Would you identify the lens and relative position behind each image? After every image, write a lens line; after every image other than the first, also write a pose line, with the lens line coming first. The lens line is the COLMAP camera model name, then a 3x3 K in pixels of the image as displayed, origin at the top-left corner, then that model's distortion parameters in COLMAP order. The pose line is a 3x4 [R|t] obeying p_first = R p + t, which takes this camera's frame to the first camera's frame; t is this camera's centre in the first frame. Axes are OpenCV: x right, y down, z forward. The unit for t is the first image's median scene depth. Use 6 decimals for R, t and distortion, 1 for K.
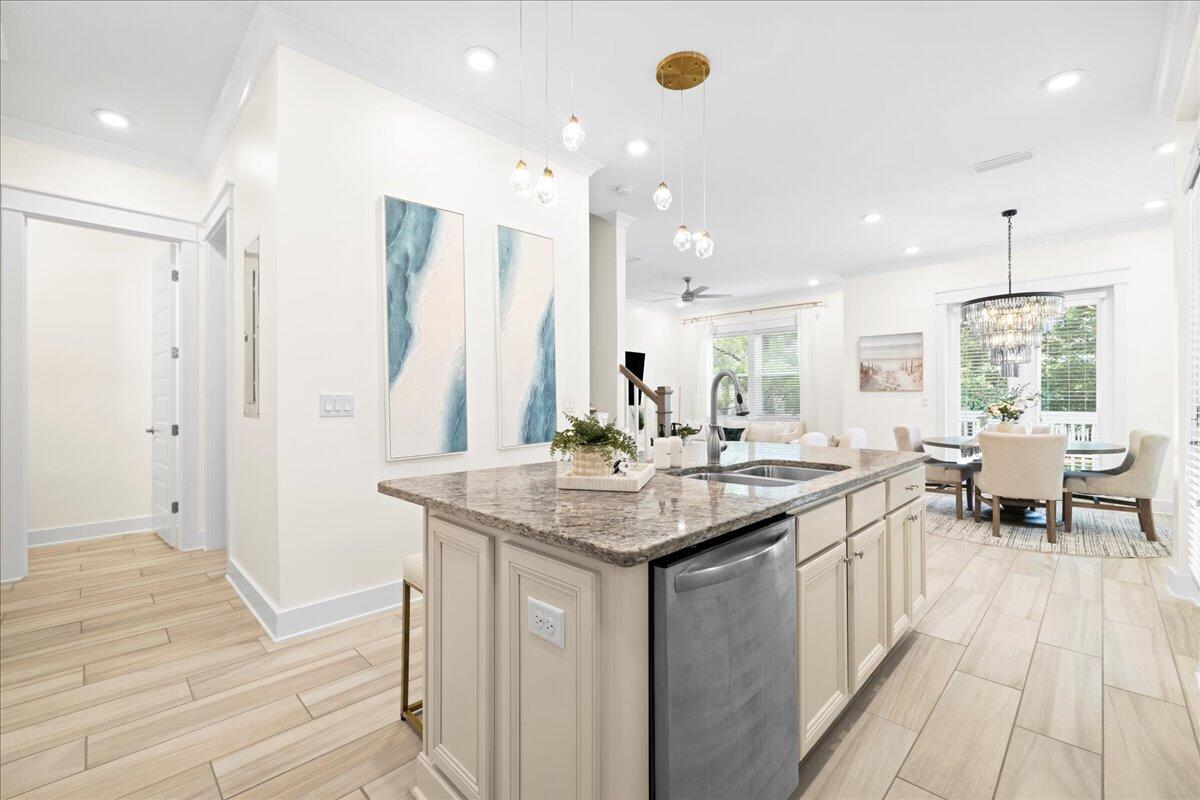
lens RADIAL K [[493.7, 0, 602.4], [0, 493.7, 400.3], [0, 0, 1]] dist [-0.000085, 0.000211]
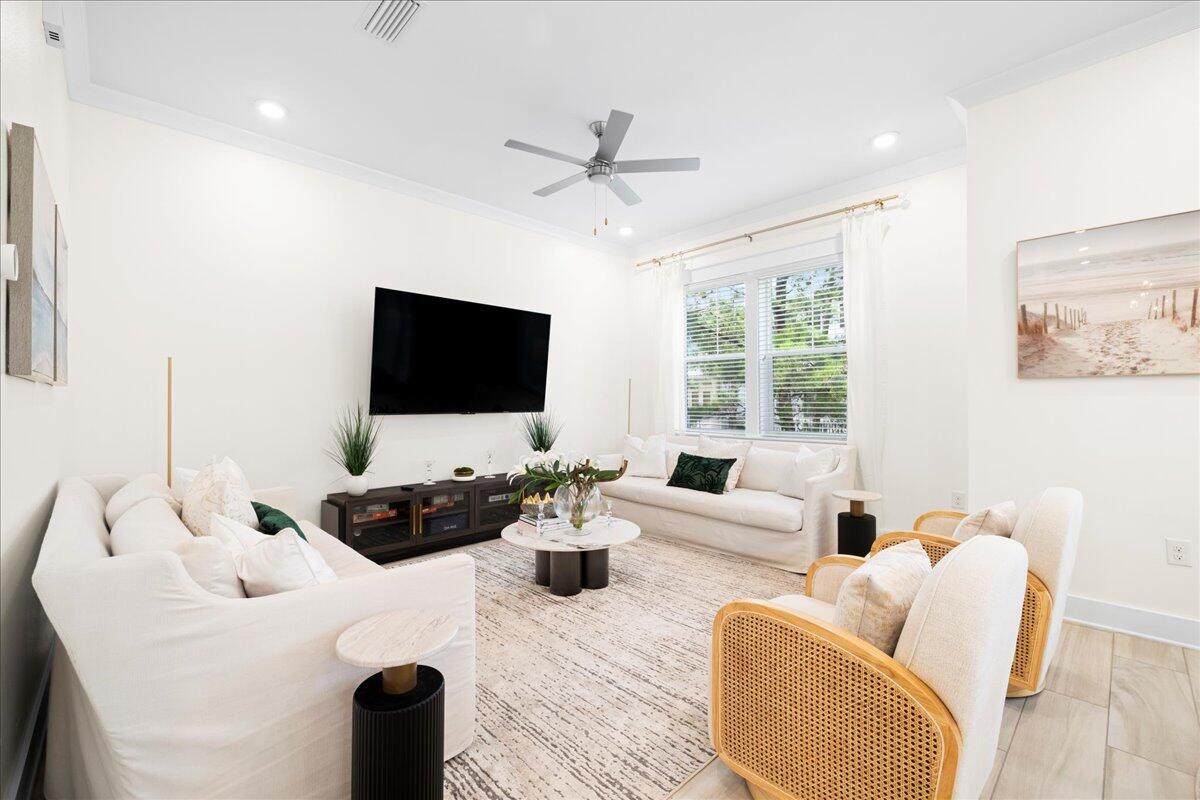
lens RADIAL K [[493.7, 0, 602.8], [0, 493.7, 398.2], [0, 0, 1]] dist [-0.000085, 0.000211]
pose [[0.999592, -0.000392, -0.028560, 0.195363], [0.000146, 0.999963, -0.008608, 0.000408], [0.028562, 0.008601, 0.999555, 0.579195]]
